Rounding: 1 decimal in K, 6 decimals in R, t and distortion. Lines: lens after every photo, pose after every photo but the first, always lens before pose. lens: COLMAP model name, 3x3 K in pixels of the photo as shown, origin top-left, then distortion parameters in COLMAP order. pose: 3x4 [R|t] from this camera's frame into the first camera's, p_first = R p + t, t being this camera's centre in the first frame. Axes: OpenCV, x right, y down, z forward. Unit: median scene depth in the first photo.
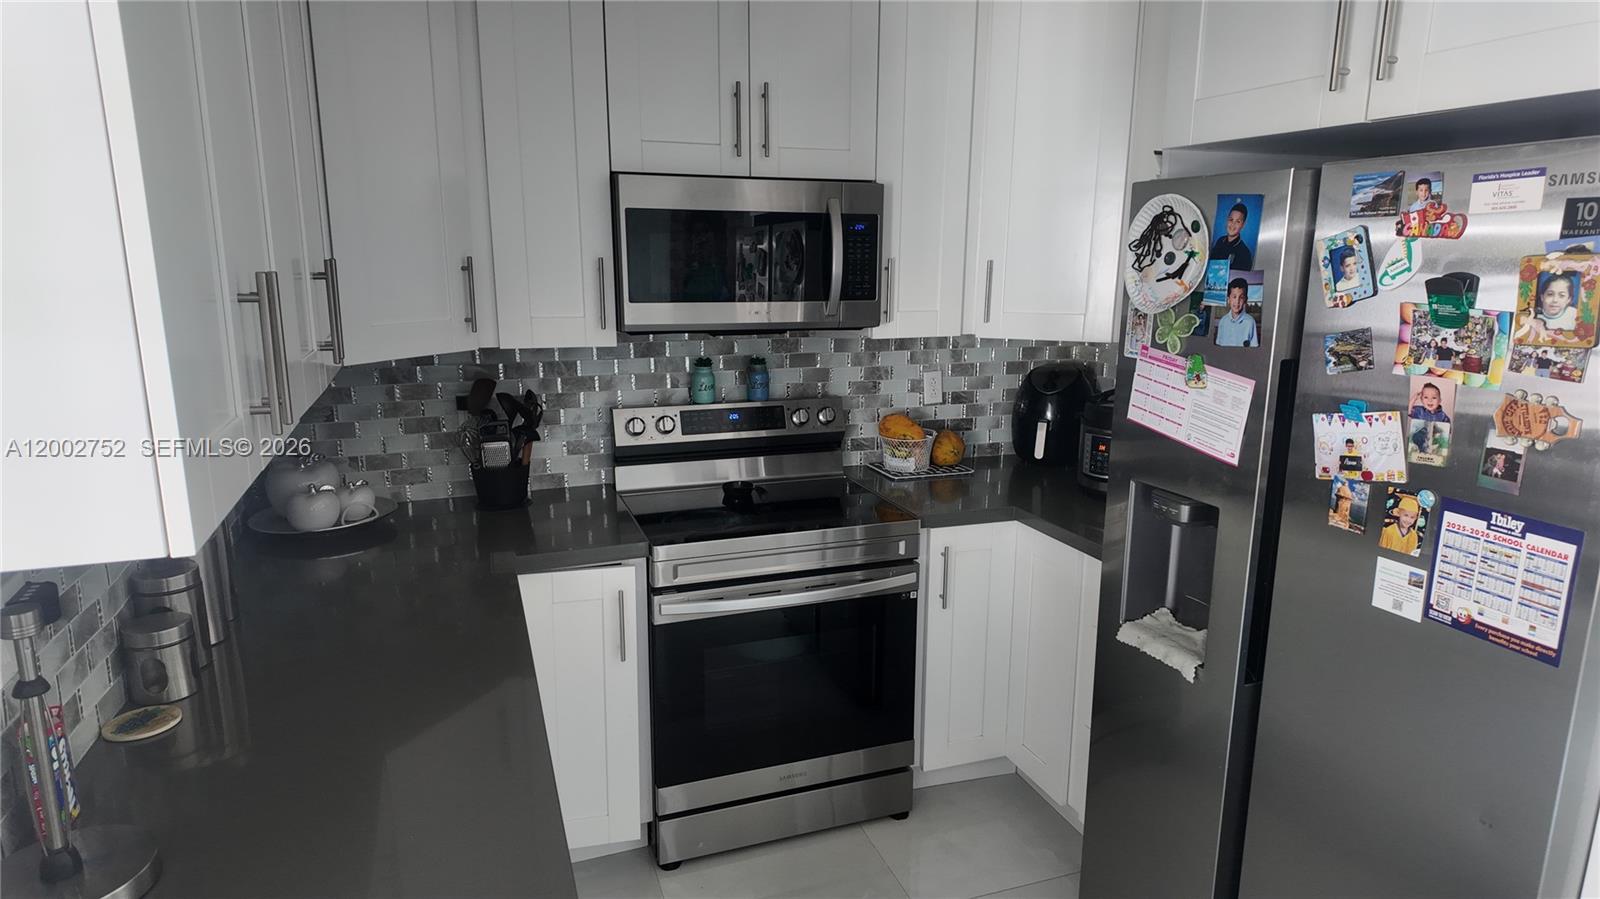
lens RADIAL K [[913.2, 0, 800.5], [0, 913.2, 459.1], [0, 0, 1]] dist [0.053714, -0.053103]
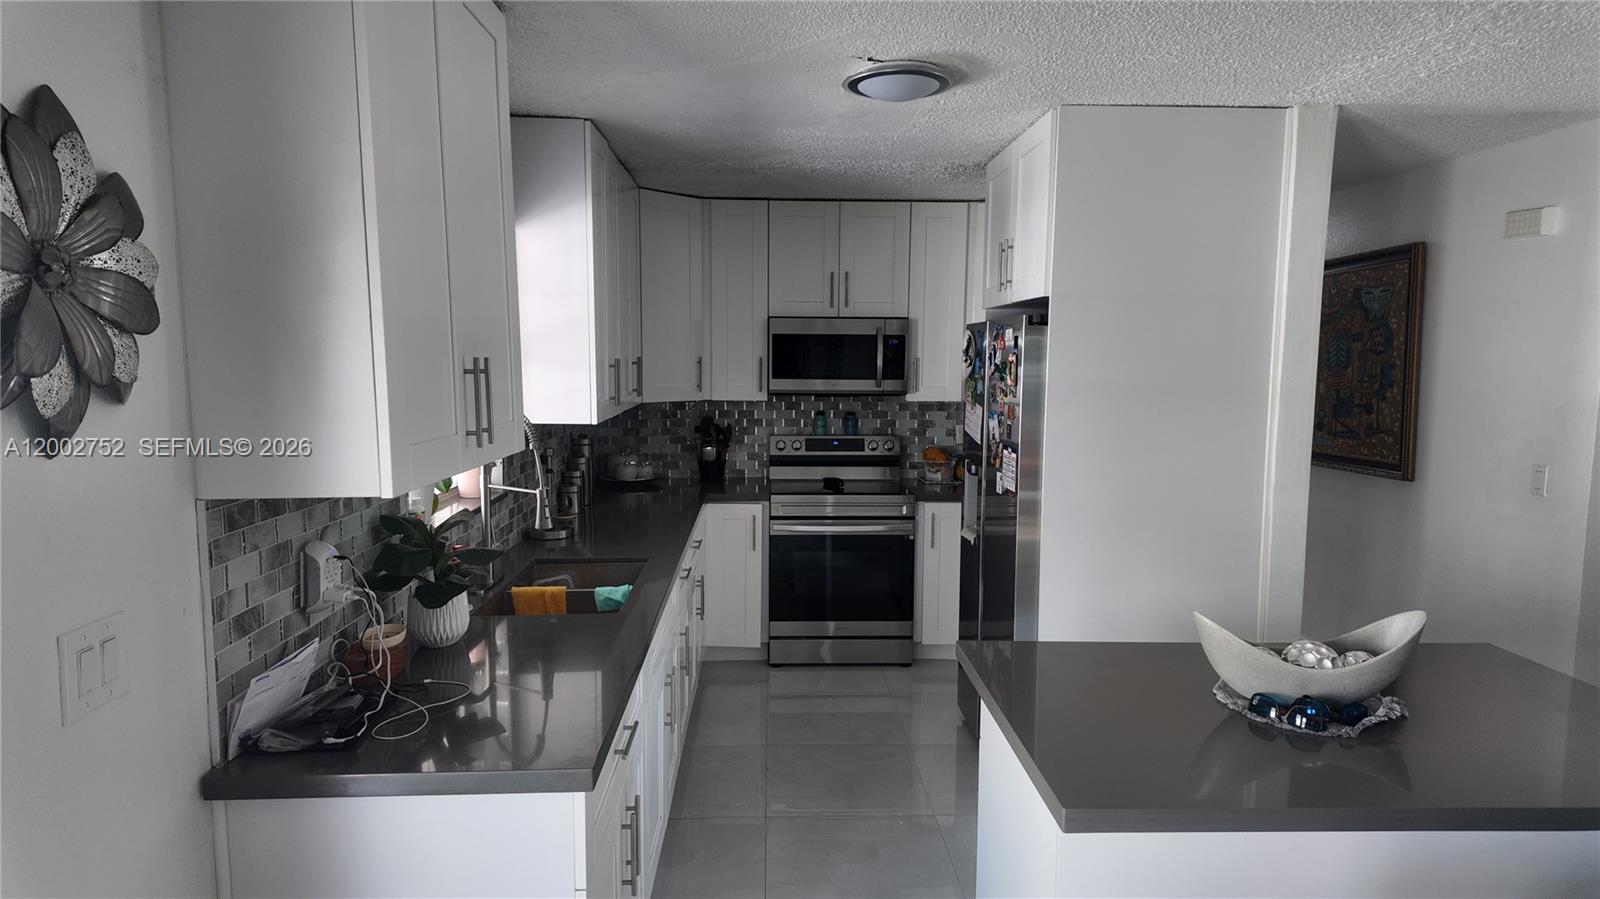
lens RADIAL K [[913.2, 0, 800.5], [0, 913.2, 459.1], [0, 0, 1]] dist [0.053714, -0.053103]
pose [[0.950179, 0.034255, -0.309816, 0.458000], [-0.069446, 0.992225, -0.103278, 0.190914], [0.303870, 0.119648, 0.945171, -0.792387]]
